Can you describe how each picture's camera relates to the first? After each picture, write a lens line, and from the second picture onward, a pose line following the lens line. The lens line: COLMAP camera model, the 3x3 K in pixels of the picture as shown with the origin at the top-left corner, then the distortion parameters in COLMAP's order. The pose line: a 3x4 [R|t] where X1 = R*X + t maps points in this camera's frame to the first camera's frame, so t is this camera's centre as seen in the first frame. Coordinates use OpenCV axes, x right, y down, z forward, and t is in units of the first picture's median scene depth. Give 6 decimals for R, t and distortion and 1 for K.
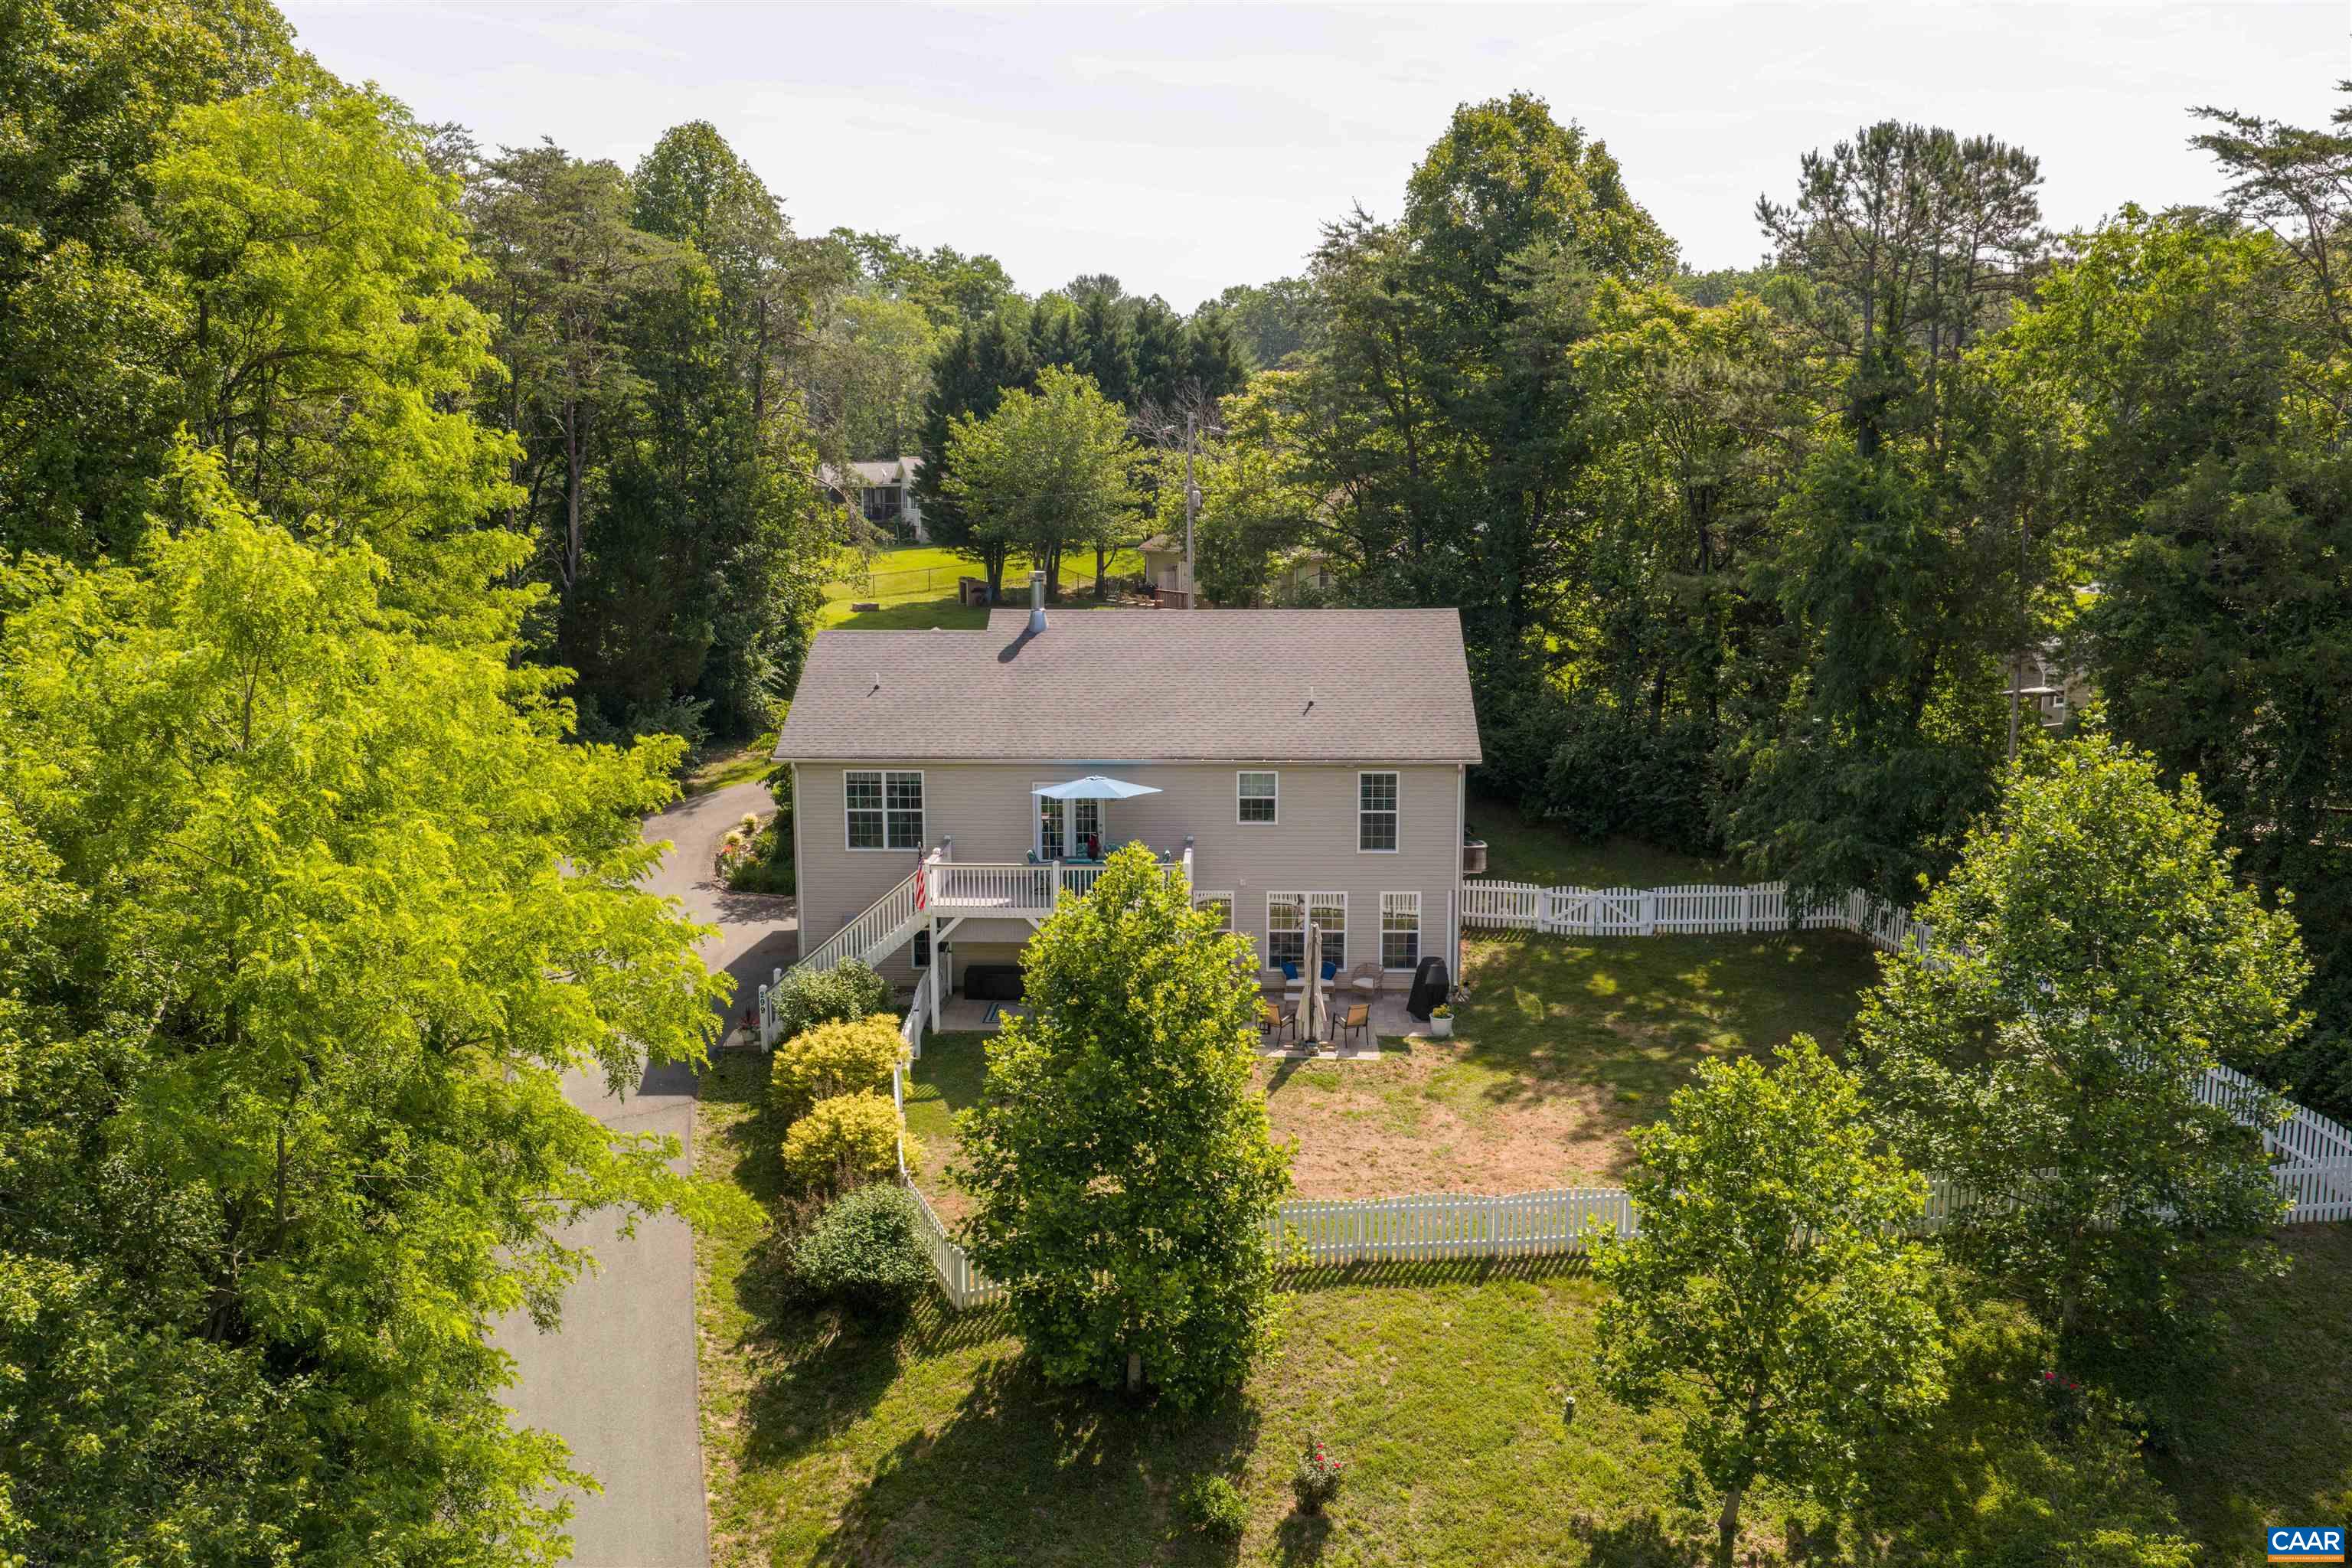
lens RADIAL K [[1923.6, 0, 1176.0], [0, 1923.6, 784.0], [0, 0, 1]] dist [0.028472, 0.000265]
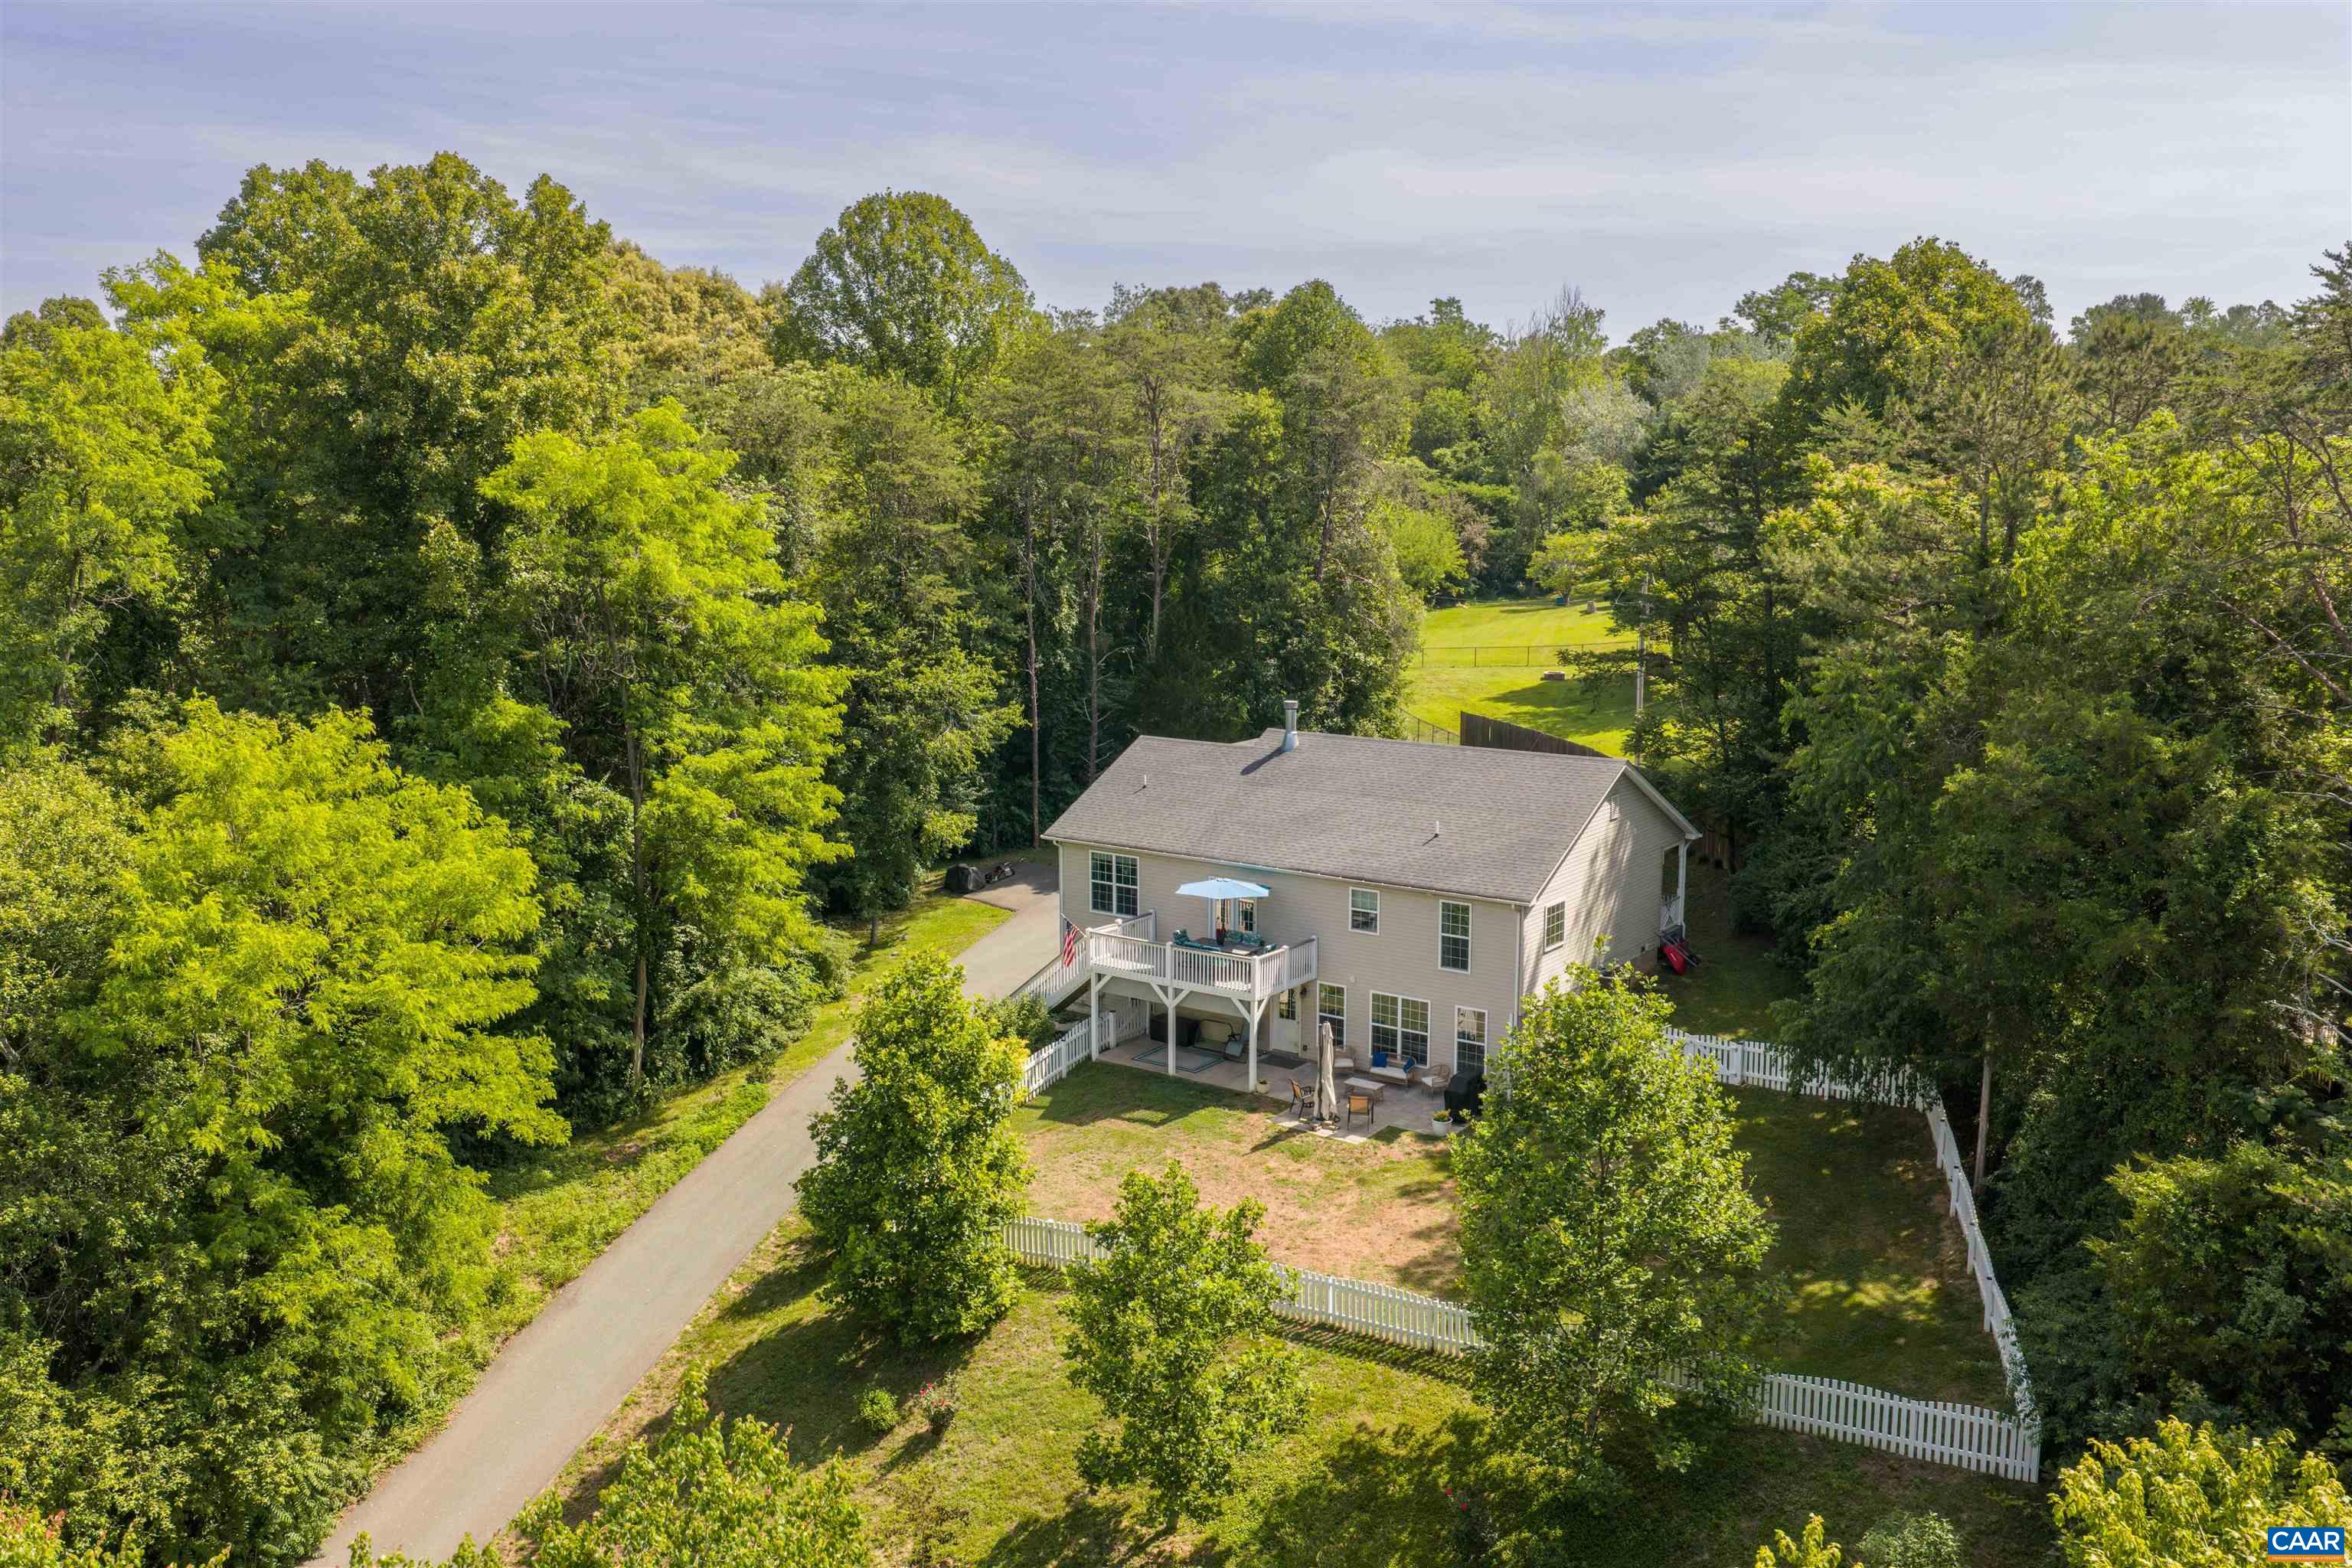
lens RADIAL K [[1923.6, 0, 1176.0], [0, 1923.6, 784.0], [0, 0, 1]] dist [0.028472, 0.000265]
pose [[0.840161, 0.089380, -0.534921, 0.575514], [-0.091130, 0.995568, 0.023219, -0.088242], [0.534626, 0.029240, 0.844583, -0.069277]]
